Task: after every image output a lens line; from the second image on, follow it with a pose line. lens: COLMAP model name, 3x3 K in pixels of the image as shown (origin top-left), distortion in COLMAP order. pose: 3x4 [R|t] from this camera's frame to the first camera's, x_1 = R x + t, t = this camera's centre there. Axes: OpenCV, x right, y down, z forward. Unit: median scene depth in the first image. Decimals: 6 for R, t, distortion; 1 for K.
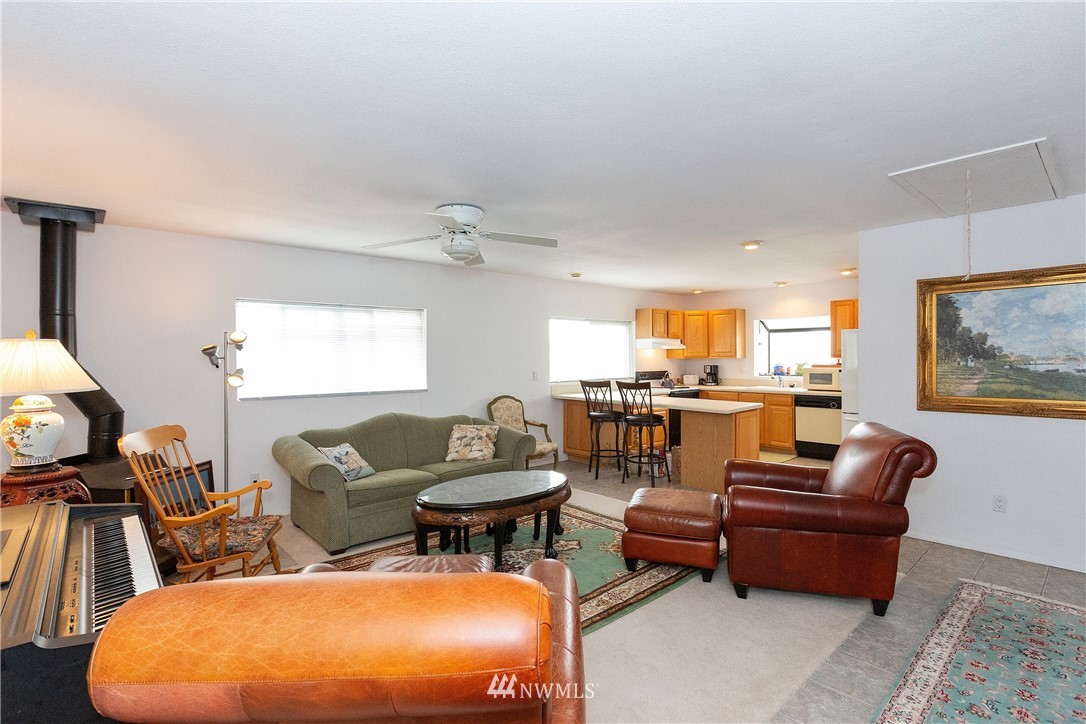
lens RADIAL K [[525.9, 0, 544.0], [0, 525.9, 357.9], [0, 0, 1]] dist [0.001812, 0.000260]
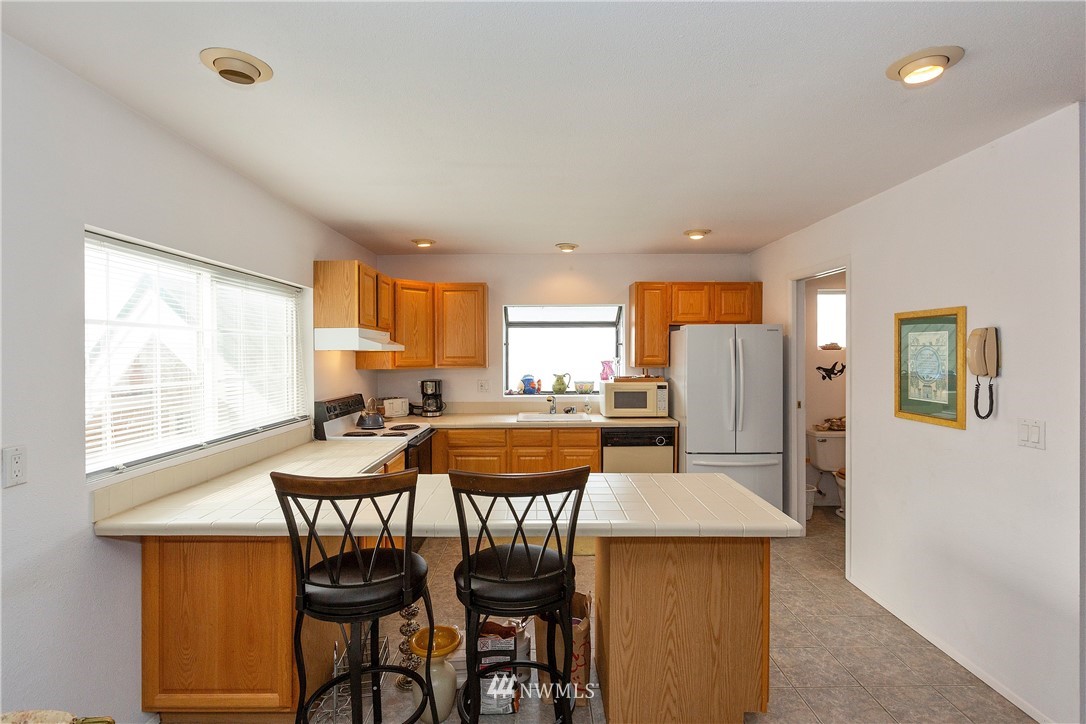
lens RADIAL K [[525.9, 0, 536.9], [0, 525.9, 356.8], [0, 0, 1]] dist [0.001812, 0.000260]
pose [[0.673371, 0.002239, 0.739301, -0.026401], [-0.000014, 0.999995, -0.003016, -0.009895], [-0.739304, 0.002021, 0.673368, 0.561509]]
